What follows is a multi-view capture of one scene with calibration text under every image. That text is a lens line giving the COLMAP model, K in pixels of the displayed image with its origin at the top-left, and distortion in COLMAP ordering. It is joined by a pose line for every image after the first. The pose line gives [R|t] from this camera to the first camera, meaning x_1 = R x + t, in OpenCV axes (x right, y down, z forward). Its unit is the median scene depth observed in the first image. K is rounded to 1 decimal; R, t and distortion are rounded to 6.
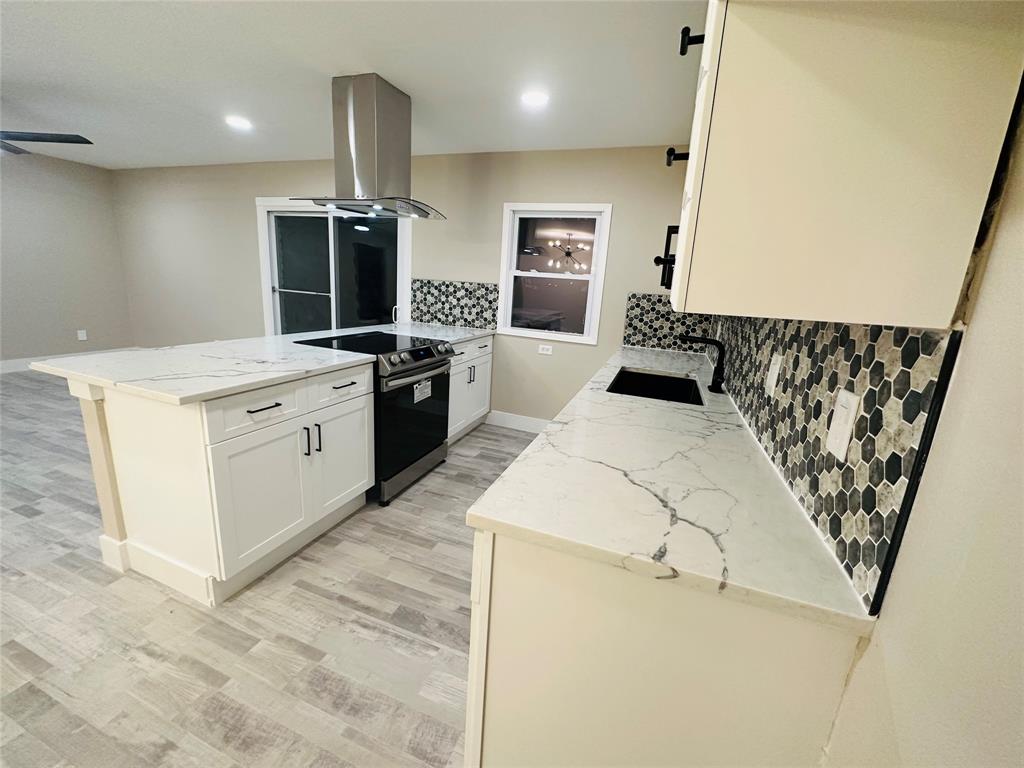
lens RADIAL K [[409.7, 0, 512.0], [0, 409.7, 377.6], [0, 0, 1]] dist [-0.004372, 0.000001]
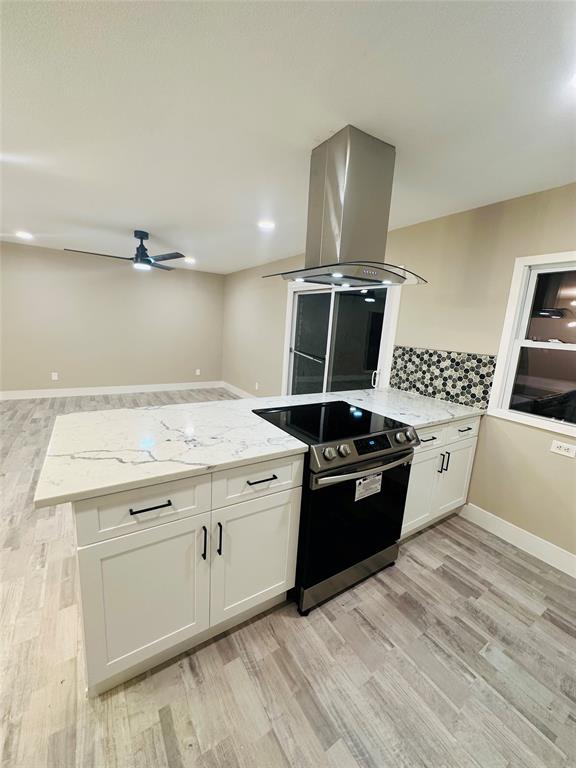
lens RADIAL K [[307.3, 0, 288.0], [0, 307.3, 384.0], [0, 0, 1]] dist [-0.004372, 0.000001]
pose [[0.803647, 0.095869, -0.587333, -0.002128], [-0.143045, 0.989123, -0.034275, -0.089739], [0.577659, 0.111560, 0.808619, 0.260981]]
